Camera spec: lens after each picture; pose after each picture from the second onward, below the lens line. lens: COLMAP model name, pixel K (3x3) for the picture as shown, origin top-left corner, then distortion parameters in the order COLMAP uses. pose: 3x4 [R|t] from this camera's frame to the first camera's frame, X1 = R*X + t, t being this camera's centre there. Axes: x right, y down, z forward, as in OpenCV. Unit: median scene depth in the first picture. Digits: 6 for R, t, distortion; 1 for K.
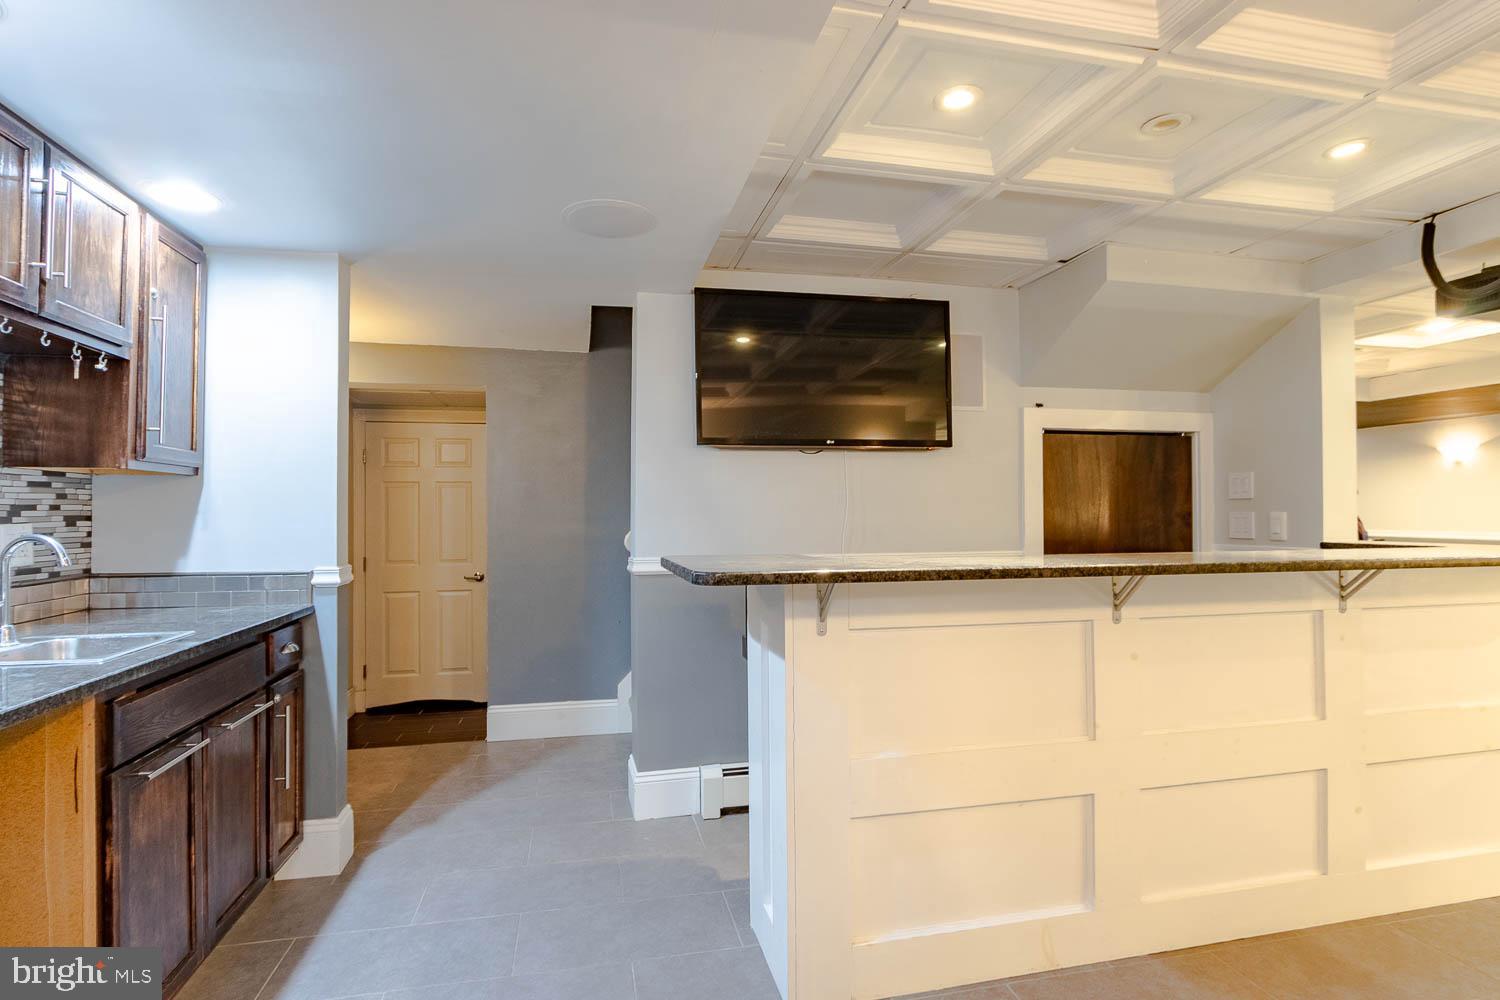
lens RADIAL K [[731.8, 0, 709.1], [0, 731.8, 504.4], [0, 0, 1]] dist [-0.013741, 0.003284]
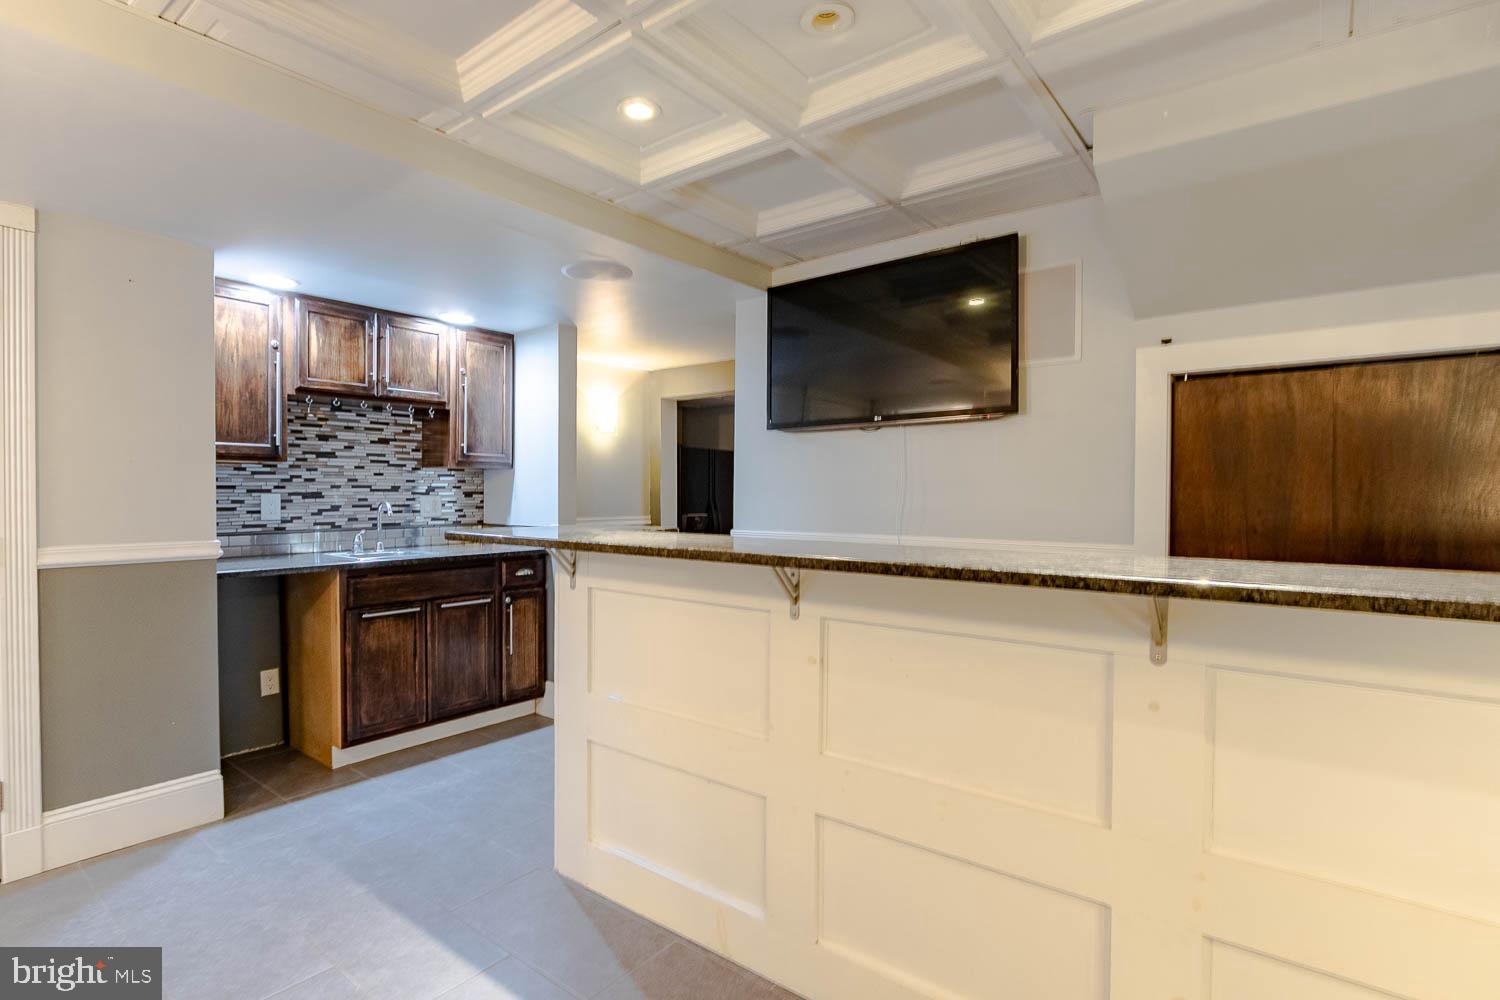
lens RADIAL K [[731.8, 0, 755.3], [0, 731.8, 502.7], [0, 0, 1]] dist [-0.013741, 0.003284]
pose [[0.643178, 0.016654, -0.765535, 1.010604], [0.004708, 0.999659, 0.025702, -0.000848], [0.765702, -0.020135, 0.642880, 0.331784]]
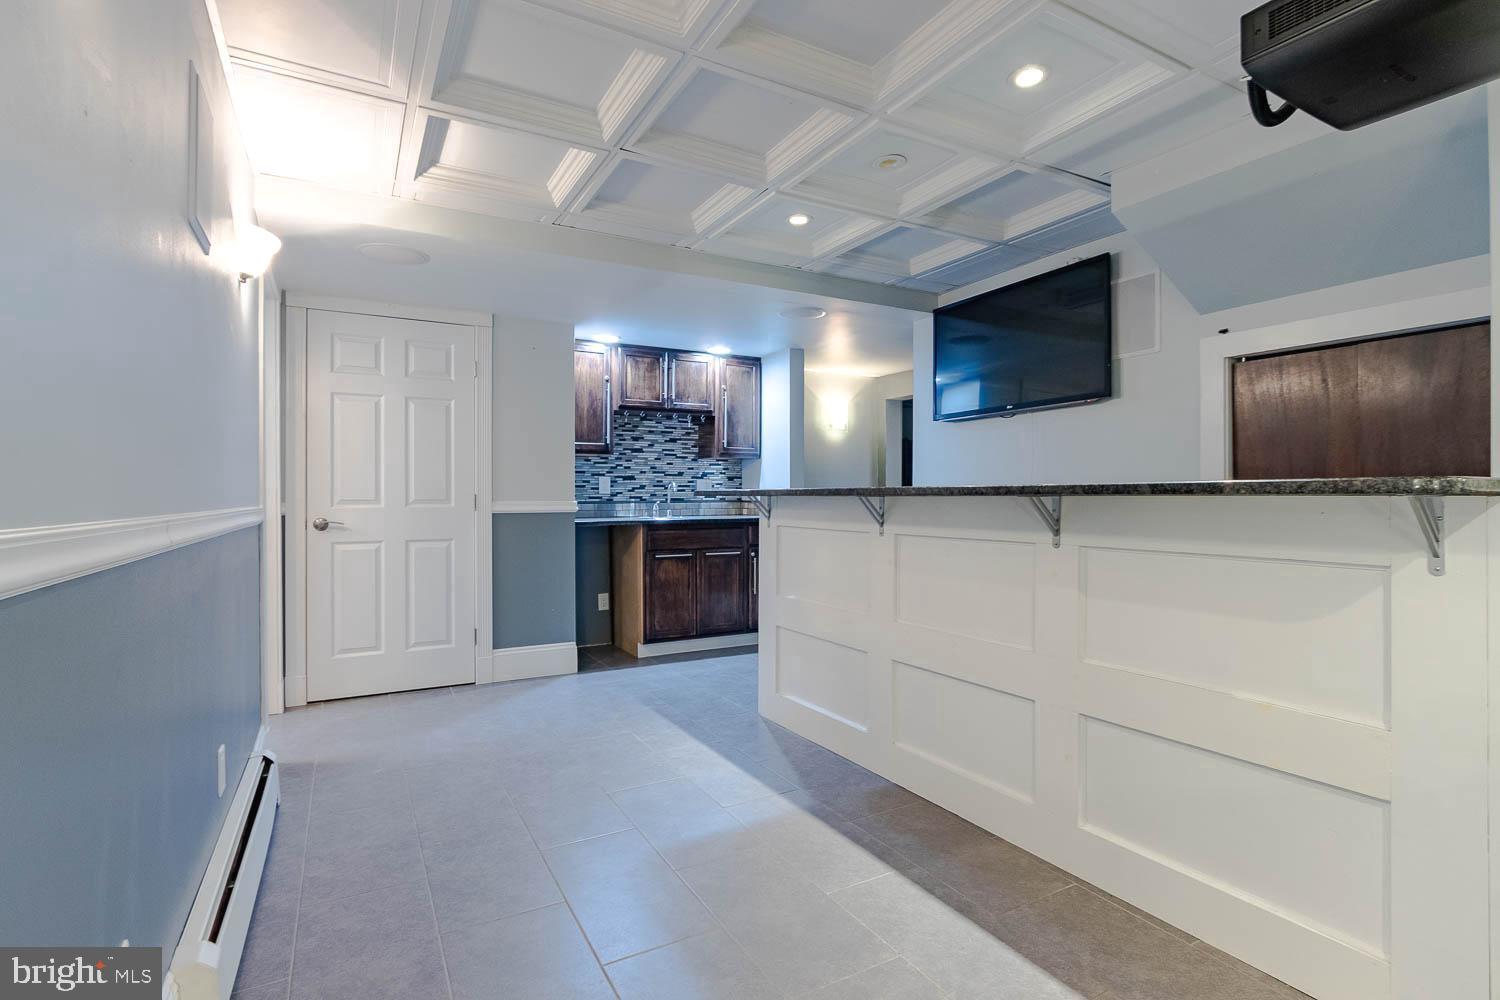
lens RADIAL K [[731.8, 0, 743.8], [0, 731.8, 499.4], [0, 0, 1]] dist [-0.013741, 0.003284]
pose [[0.287245, 0.008884, -0.957816, 1.519912], [0.010831, 0.999863, 0.012522, 0.060839], [0.957796, -0.013971, 0.287109, 0.292133]]
